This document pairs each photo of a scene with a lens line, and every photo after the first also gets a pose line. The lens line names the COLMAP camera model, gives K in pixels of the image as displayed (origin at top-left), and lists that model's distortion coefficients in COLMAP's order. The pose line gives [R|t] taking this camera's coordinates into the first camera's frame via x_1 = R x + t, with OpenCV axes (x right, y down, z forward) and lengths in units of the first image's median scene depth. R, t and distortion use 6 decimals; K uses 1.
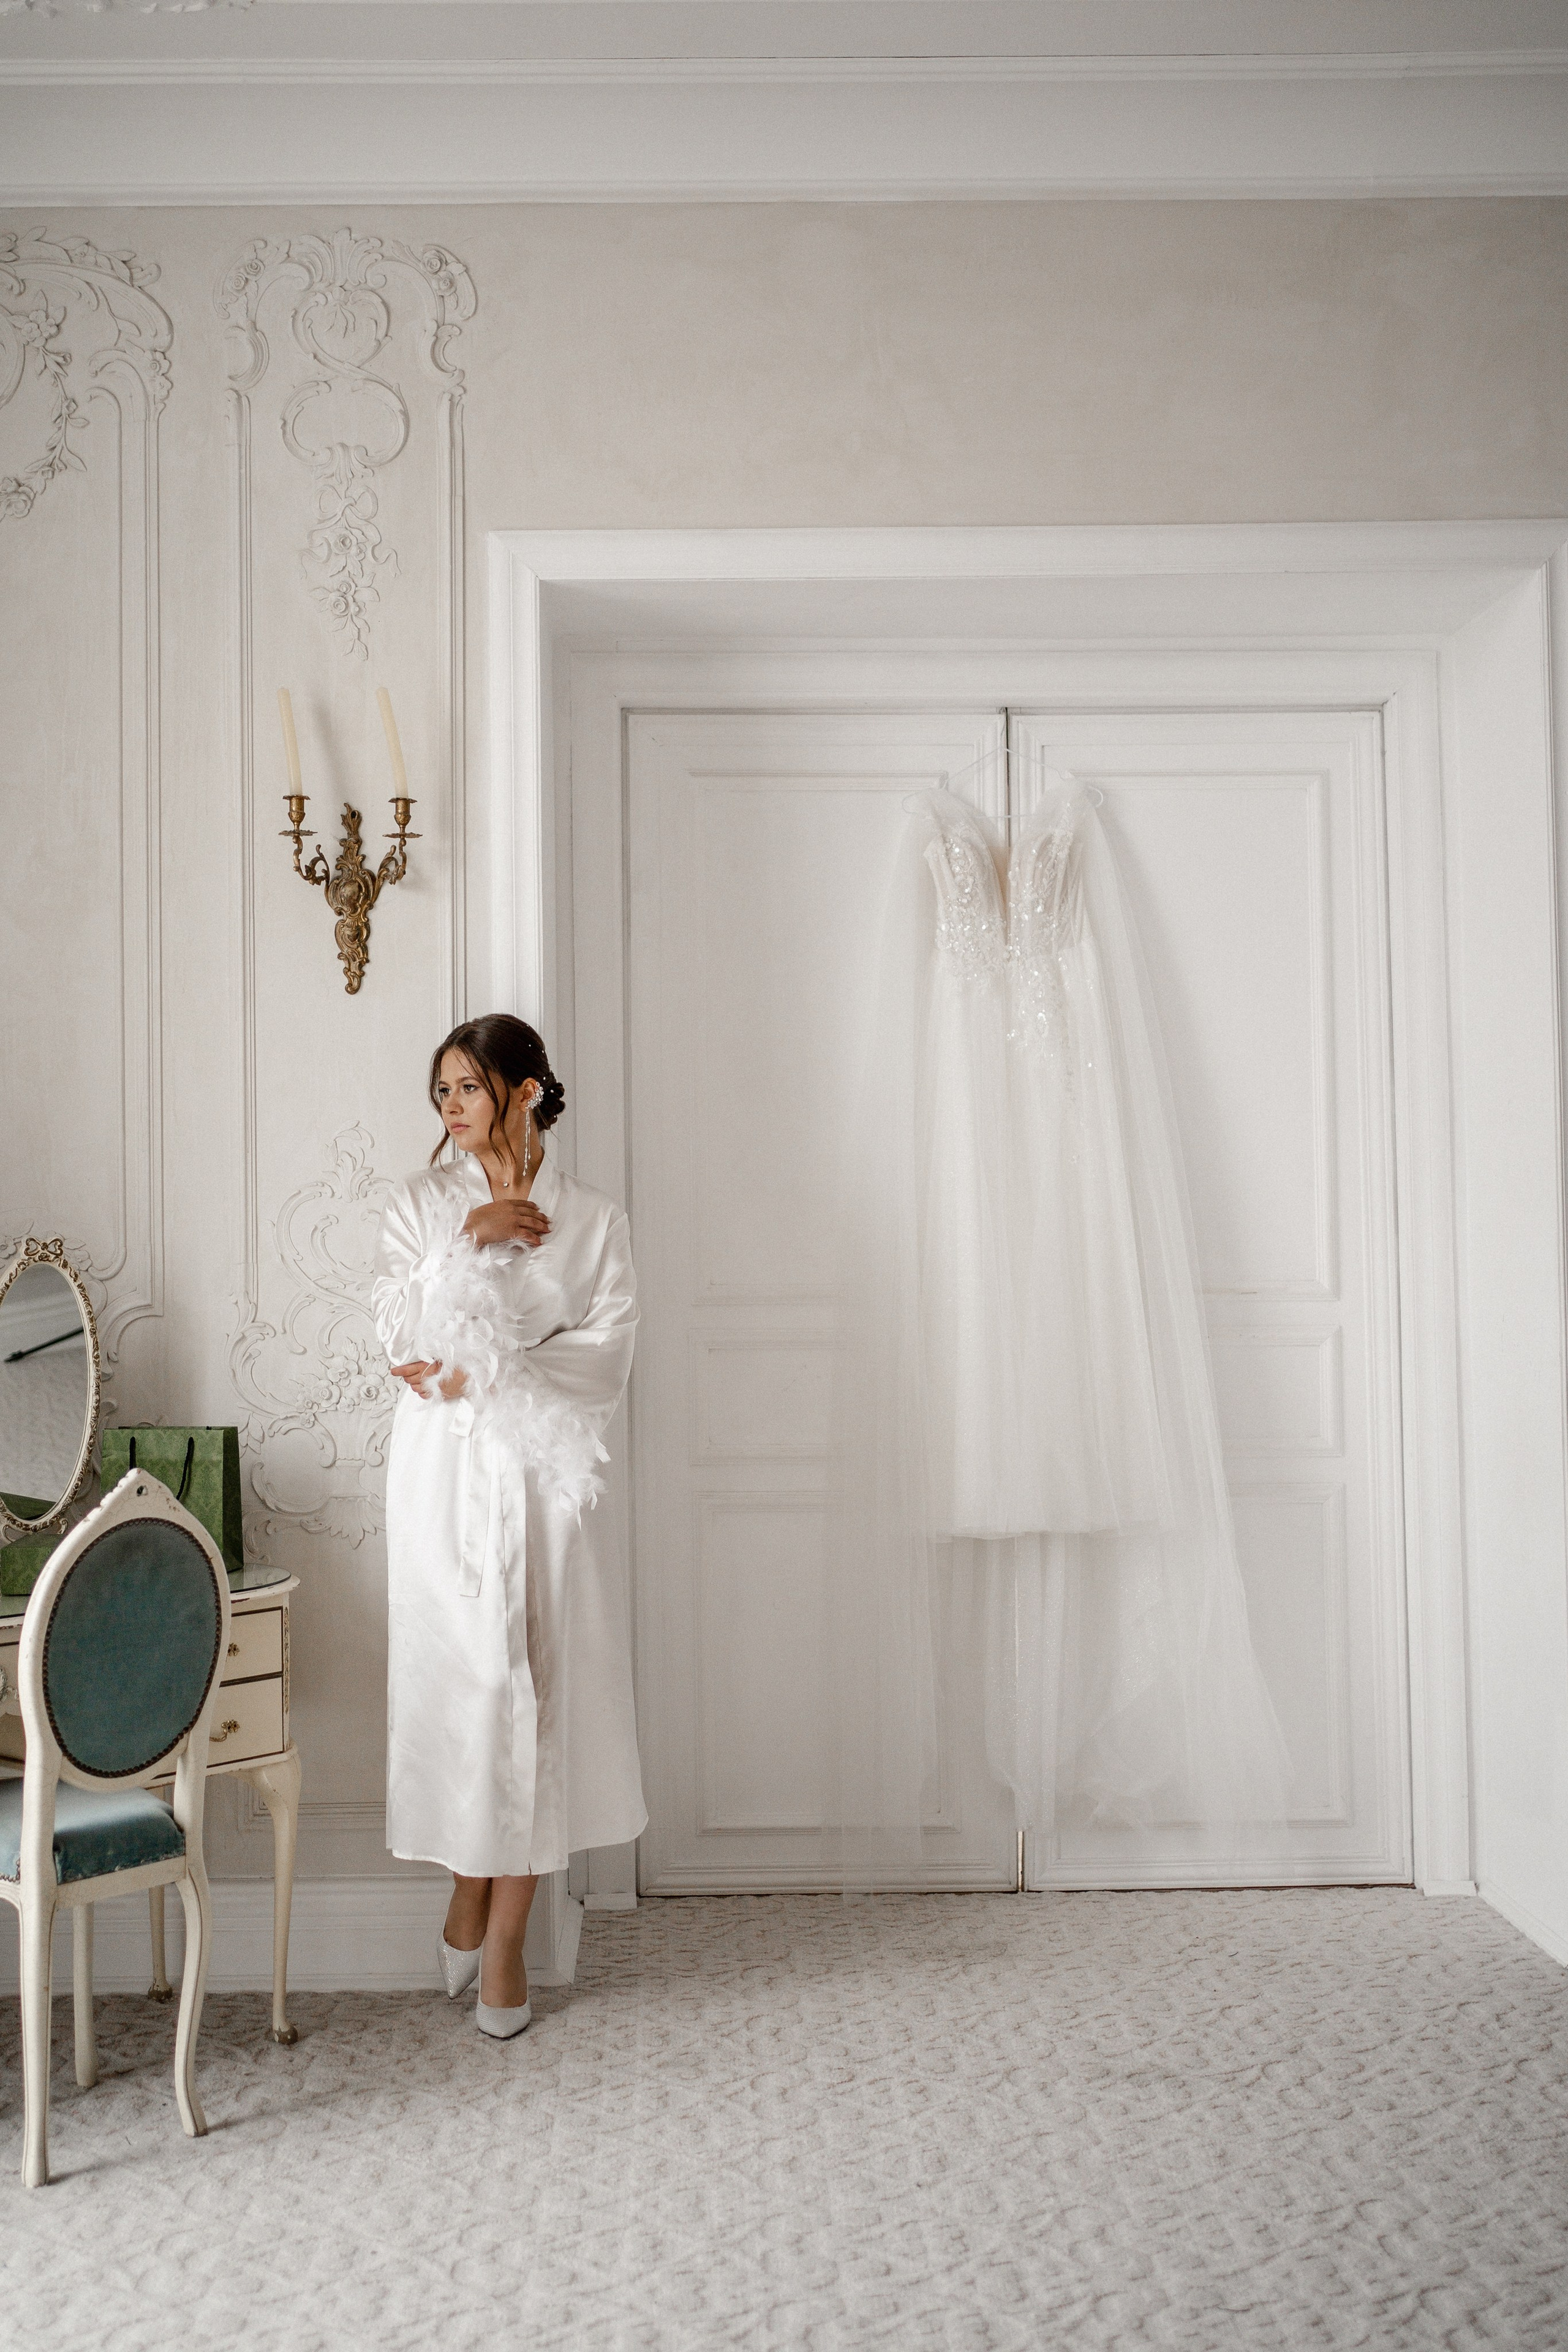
lens RADIAL K [[2707.0, 0, 747.4], [0, 2707.0, 1127.9], [0, 0, 1]] dist [-0.021435, 0.150009]
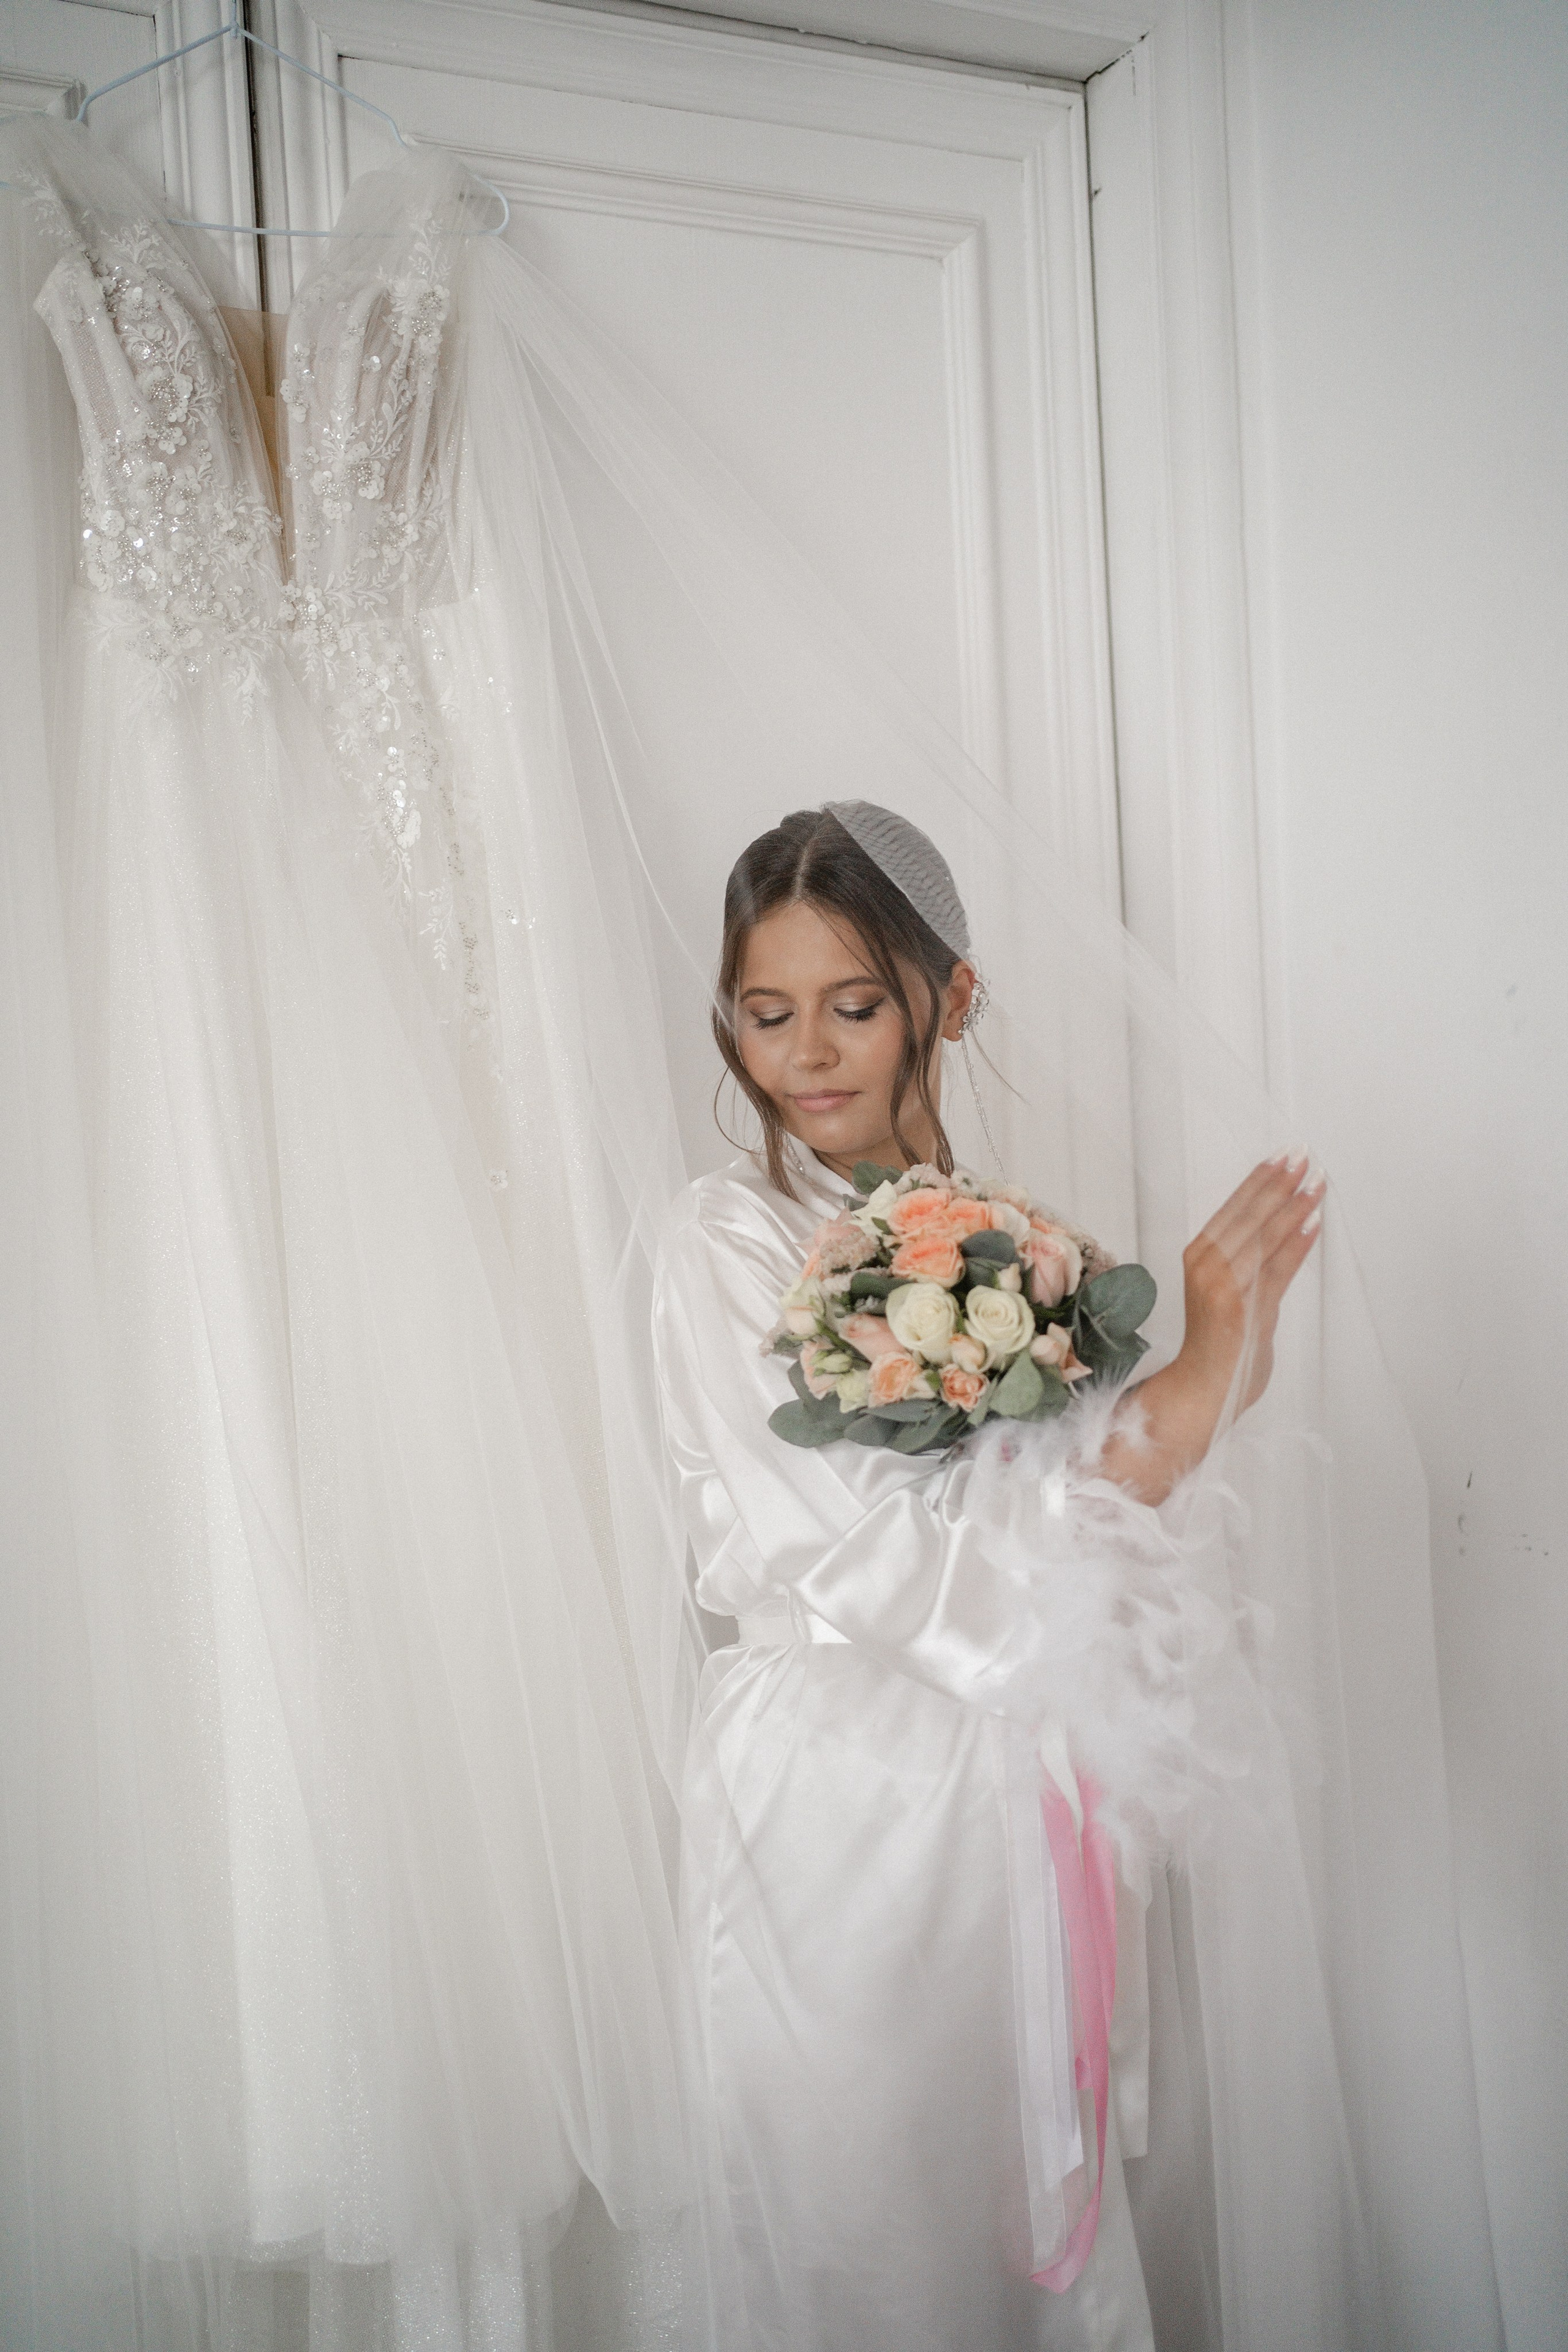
lens RADIAL K [[2535.1, 0, 784.0], [0, 2535.1, 1176.0], [0, 0, 1]] dist [-0.021912, 0.147819]
pose [[0.886580, -0.047289, 0.460151, -0.005038], [0.009976, 0.996484, 0.083186, -0.017964], [-0.462467, -0.069161, 0.883935, 0.735211]]
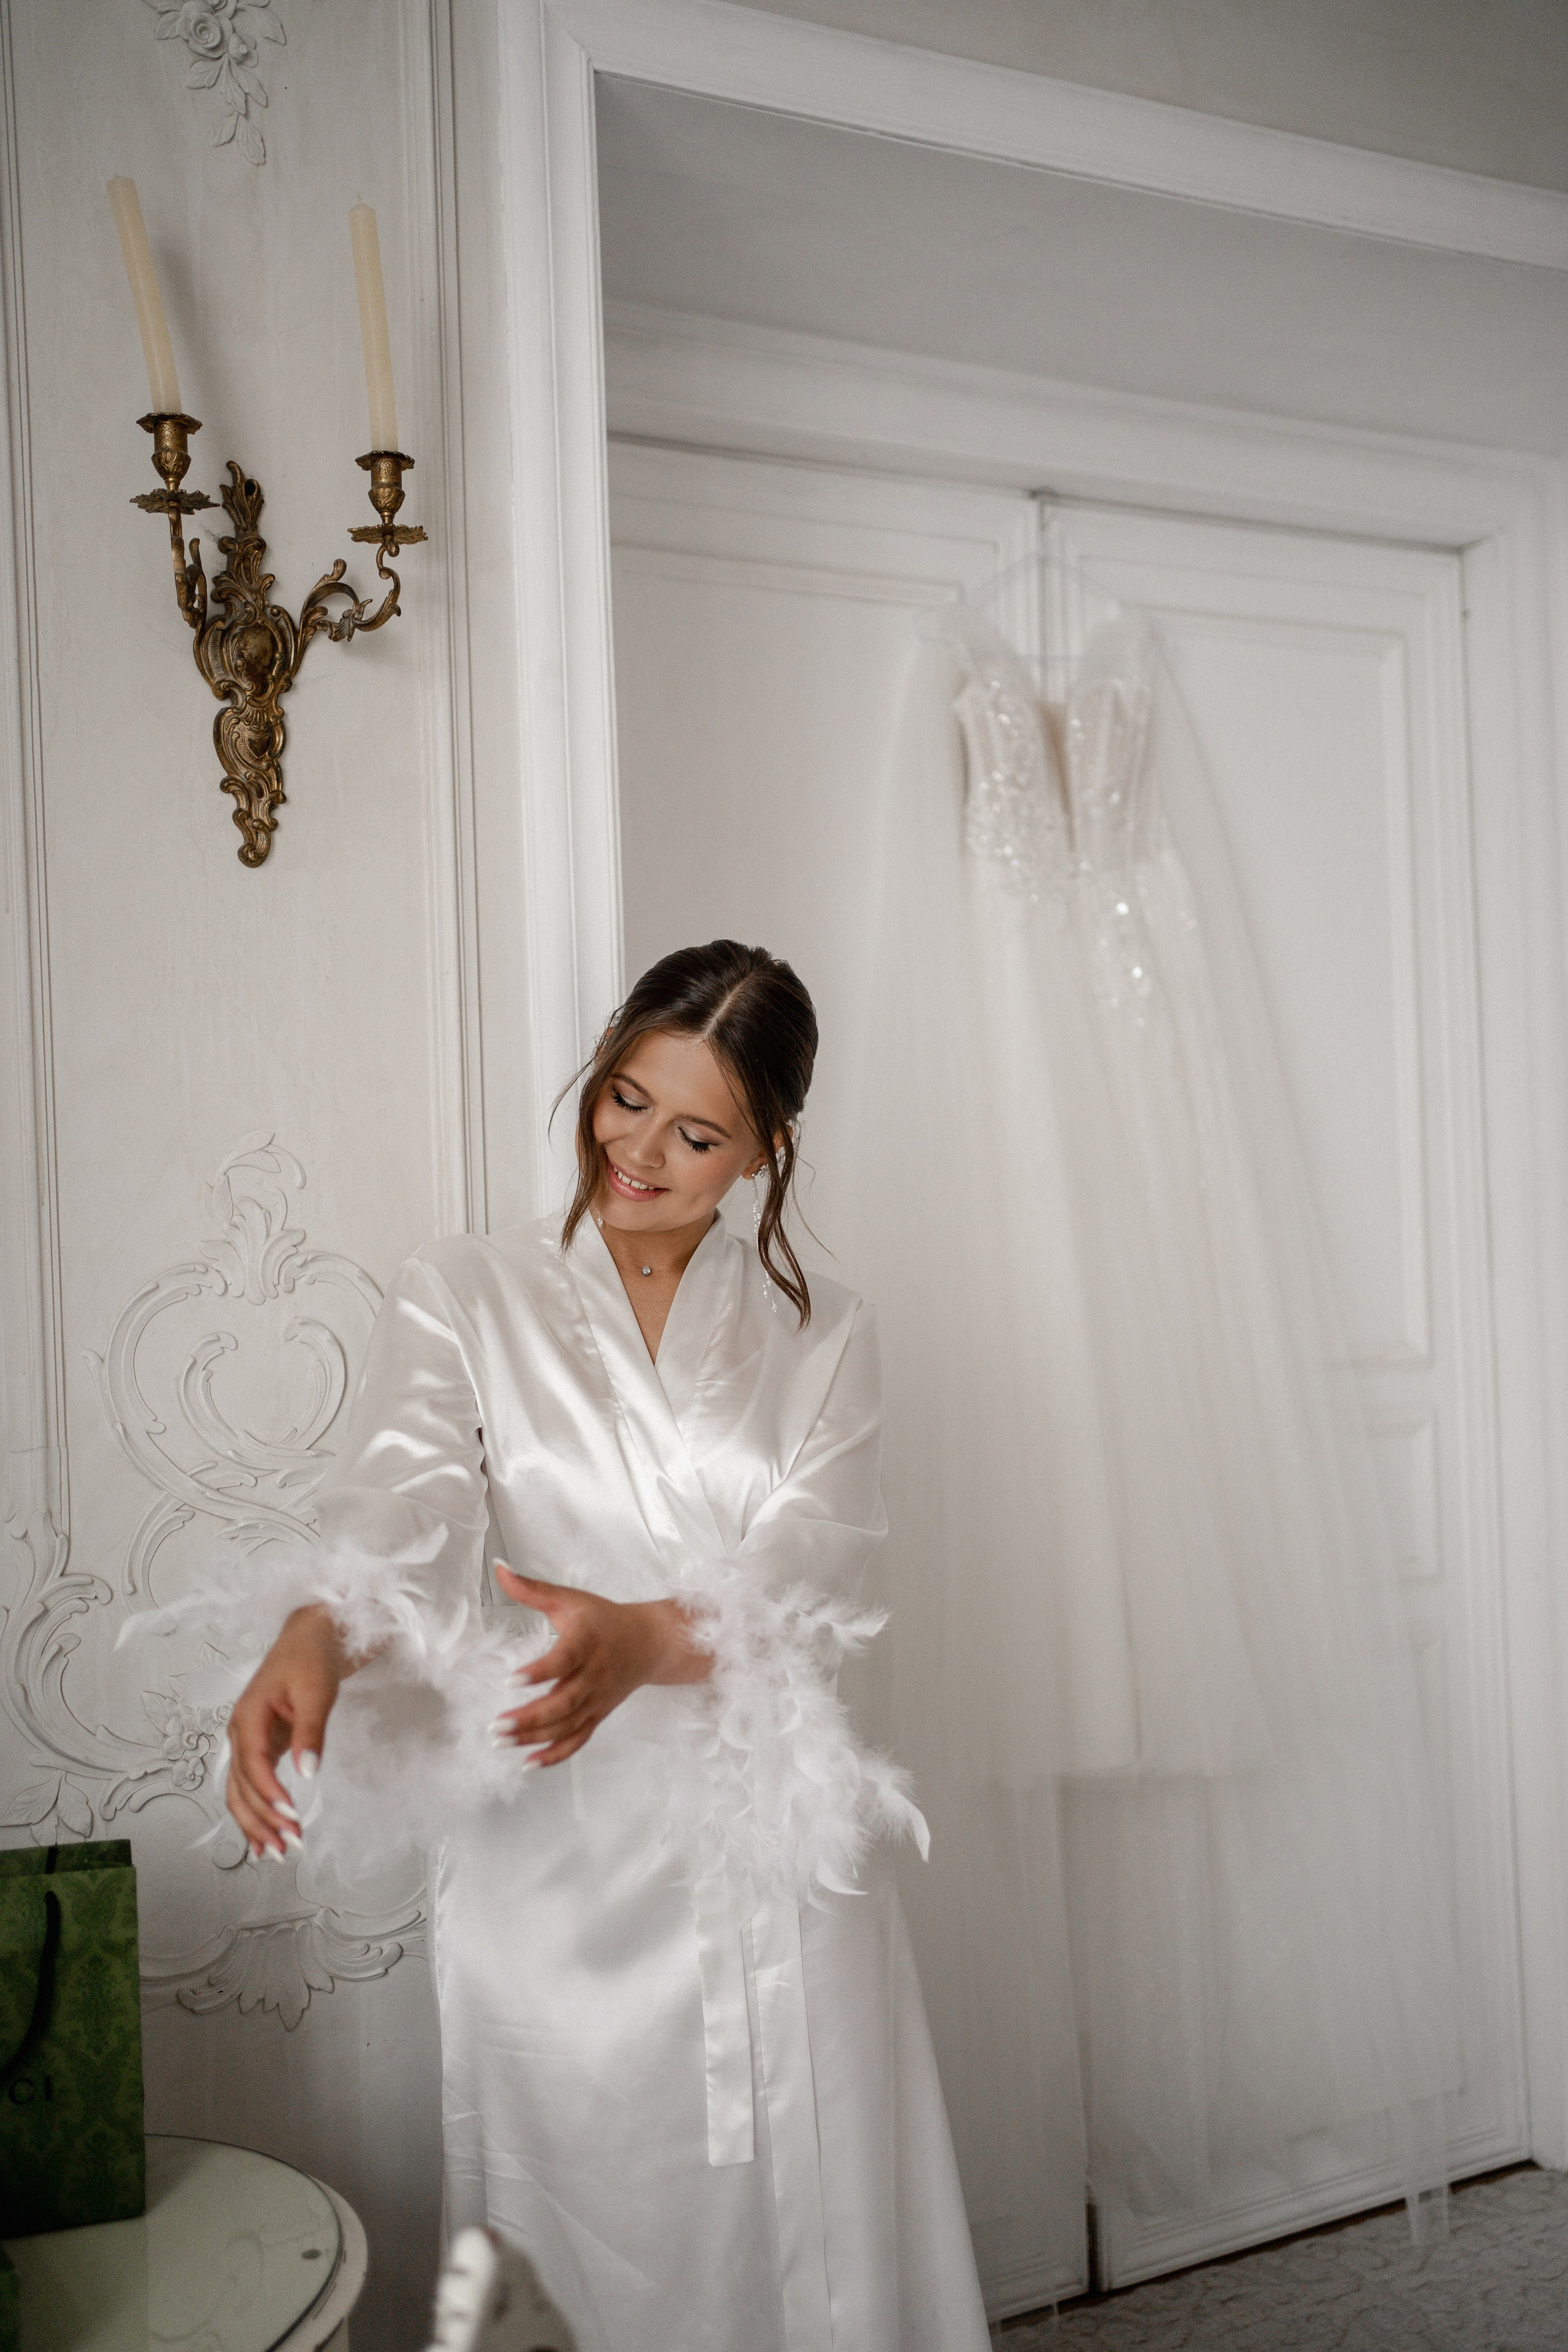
lens RADIAL K [[2324.1, 0, 718.4], [0, 2324.1, 1177.8], [0, 0, 1]] dist [0.006805, 0.020092]
pose [[0.893038, -0.016607, 0.449674, -0.256995], [0.005856, 0.999663, 0.025288, -0.004563], [-0.449942, -0.019950, 0.892835, 0.594763]]
